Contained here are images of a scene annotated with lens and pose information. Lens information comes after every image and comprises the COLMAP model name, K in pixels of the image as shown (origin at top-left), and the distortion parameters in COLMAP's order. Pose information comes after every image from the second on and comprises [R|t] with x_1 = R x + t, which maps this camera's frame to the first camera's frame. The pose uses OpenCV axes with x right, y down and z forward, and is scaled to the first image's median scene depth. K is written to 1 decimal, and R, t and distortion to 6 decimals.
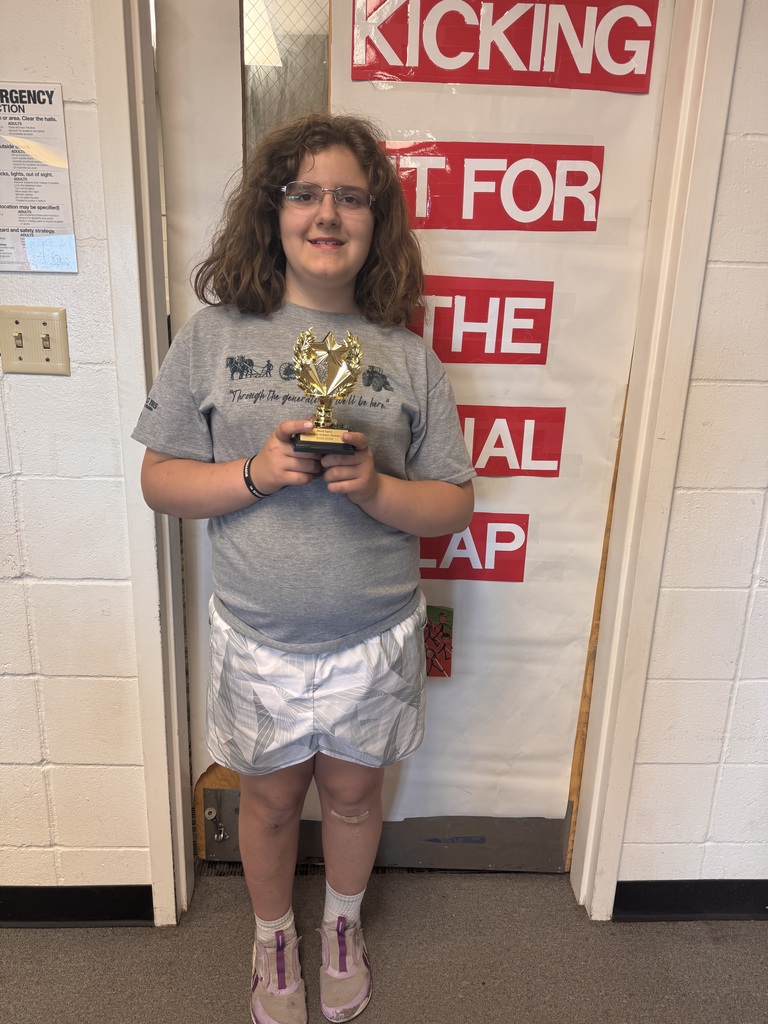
lens RADIAL K [[723.5, 0, 375.9], [0, 723.5, 504.8], [0, 0, 1]] dist [0.007801, -0.005599]
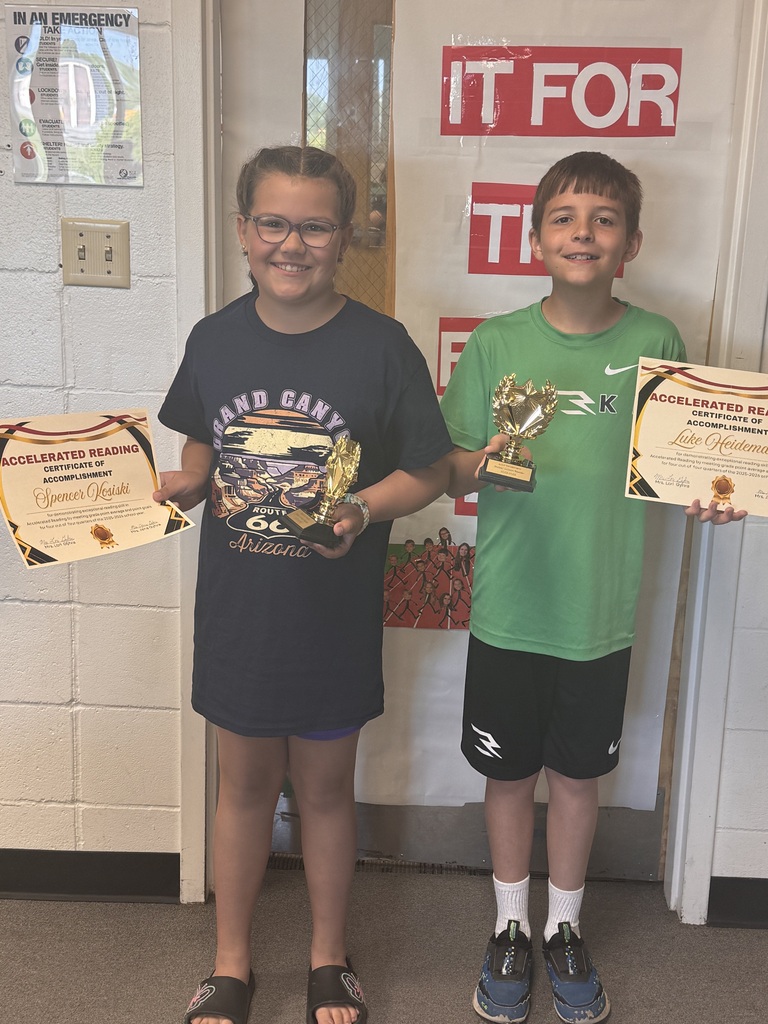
lens RADIAL K [[1398.7, 0, 389.4], [0, 1398.7, 514.7], [0, 0, 1]] dist [0.109462, 0.000000]
pose [[0.998803, 0.016353, -0.046099, 0.027558], [-0.016029, 0.999844, 0.007370, 0.106302], [0.046212, -0.006623, 0.998910, -0.865061]]
